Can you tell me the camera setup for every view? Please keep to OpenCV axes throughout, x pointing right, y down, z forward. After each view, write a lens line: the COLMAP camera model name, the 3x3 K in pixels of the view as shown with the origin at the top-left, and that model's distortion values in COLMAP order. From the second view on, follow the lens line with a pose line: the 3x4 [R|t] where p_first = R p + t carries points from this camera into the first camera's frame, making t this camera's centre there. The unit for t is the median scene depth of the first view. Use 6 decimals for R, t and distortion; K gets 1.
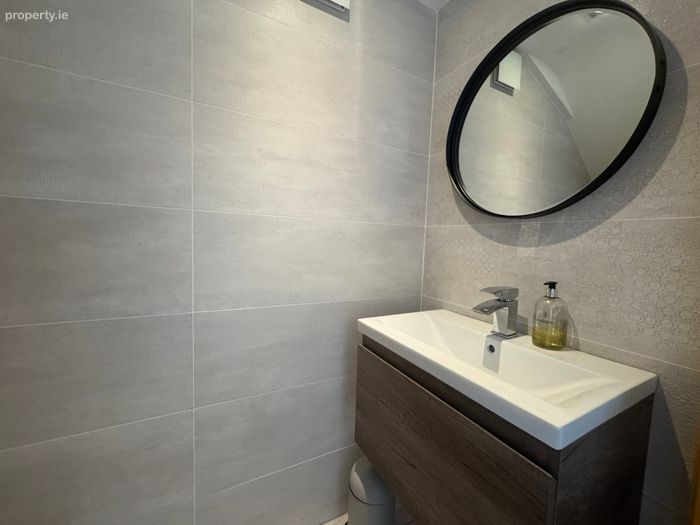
lens RADIAL K [[279.0, 0, 349.7], [0, 279.0, 262.2], [0, 0, 1]] dist [-0.001819, 0.000171]
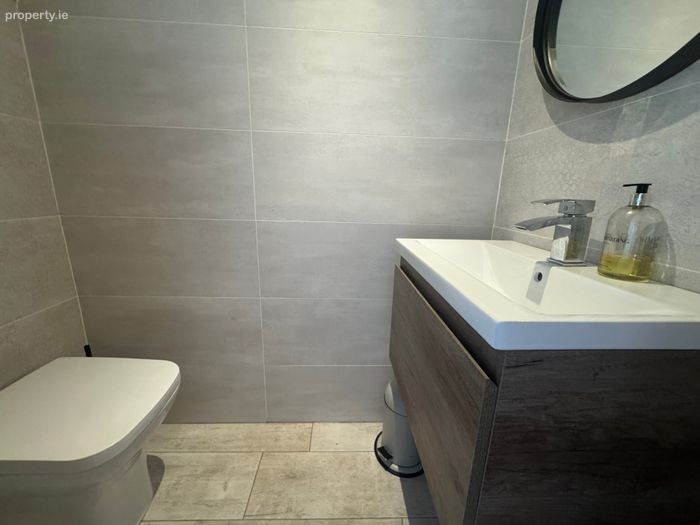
lens RADIAL K [[279.0, 0, 350.5], [0, 279.0, 262.2], [0, 0, 1]] dist [-0.001819, 0.000171]
pose [[0.902960, 0.094395, -0.419229, 0.325116], [-0.028483, 0.986577, 0.160793, 0.143930], [0.428780, -0.133249, 0.893528, 0.053503]]
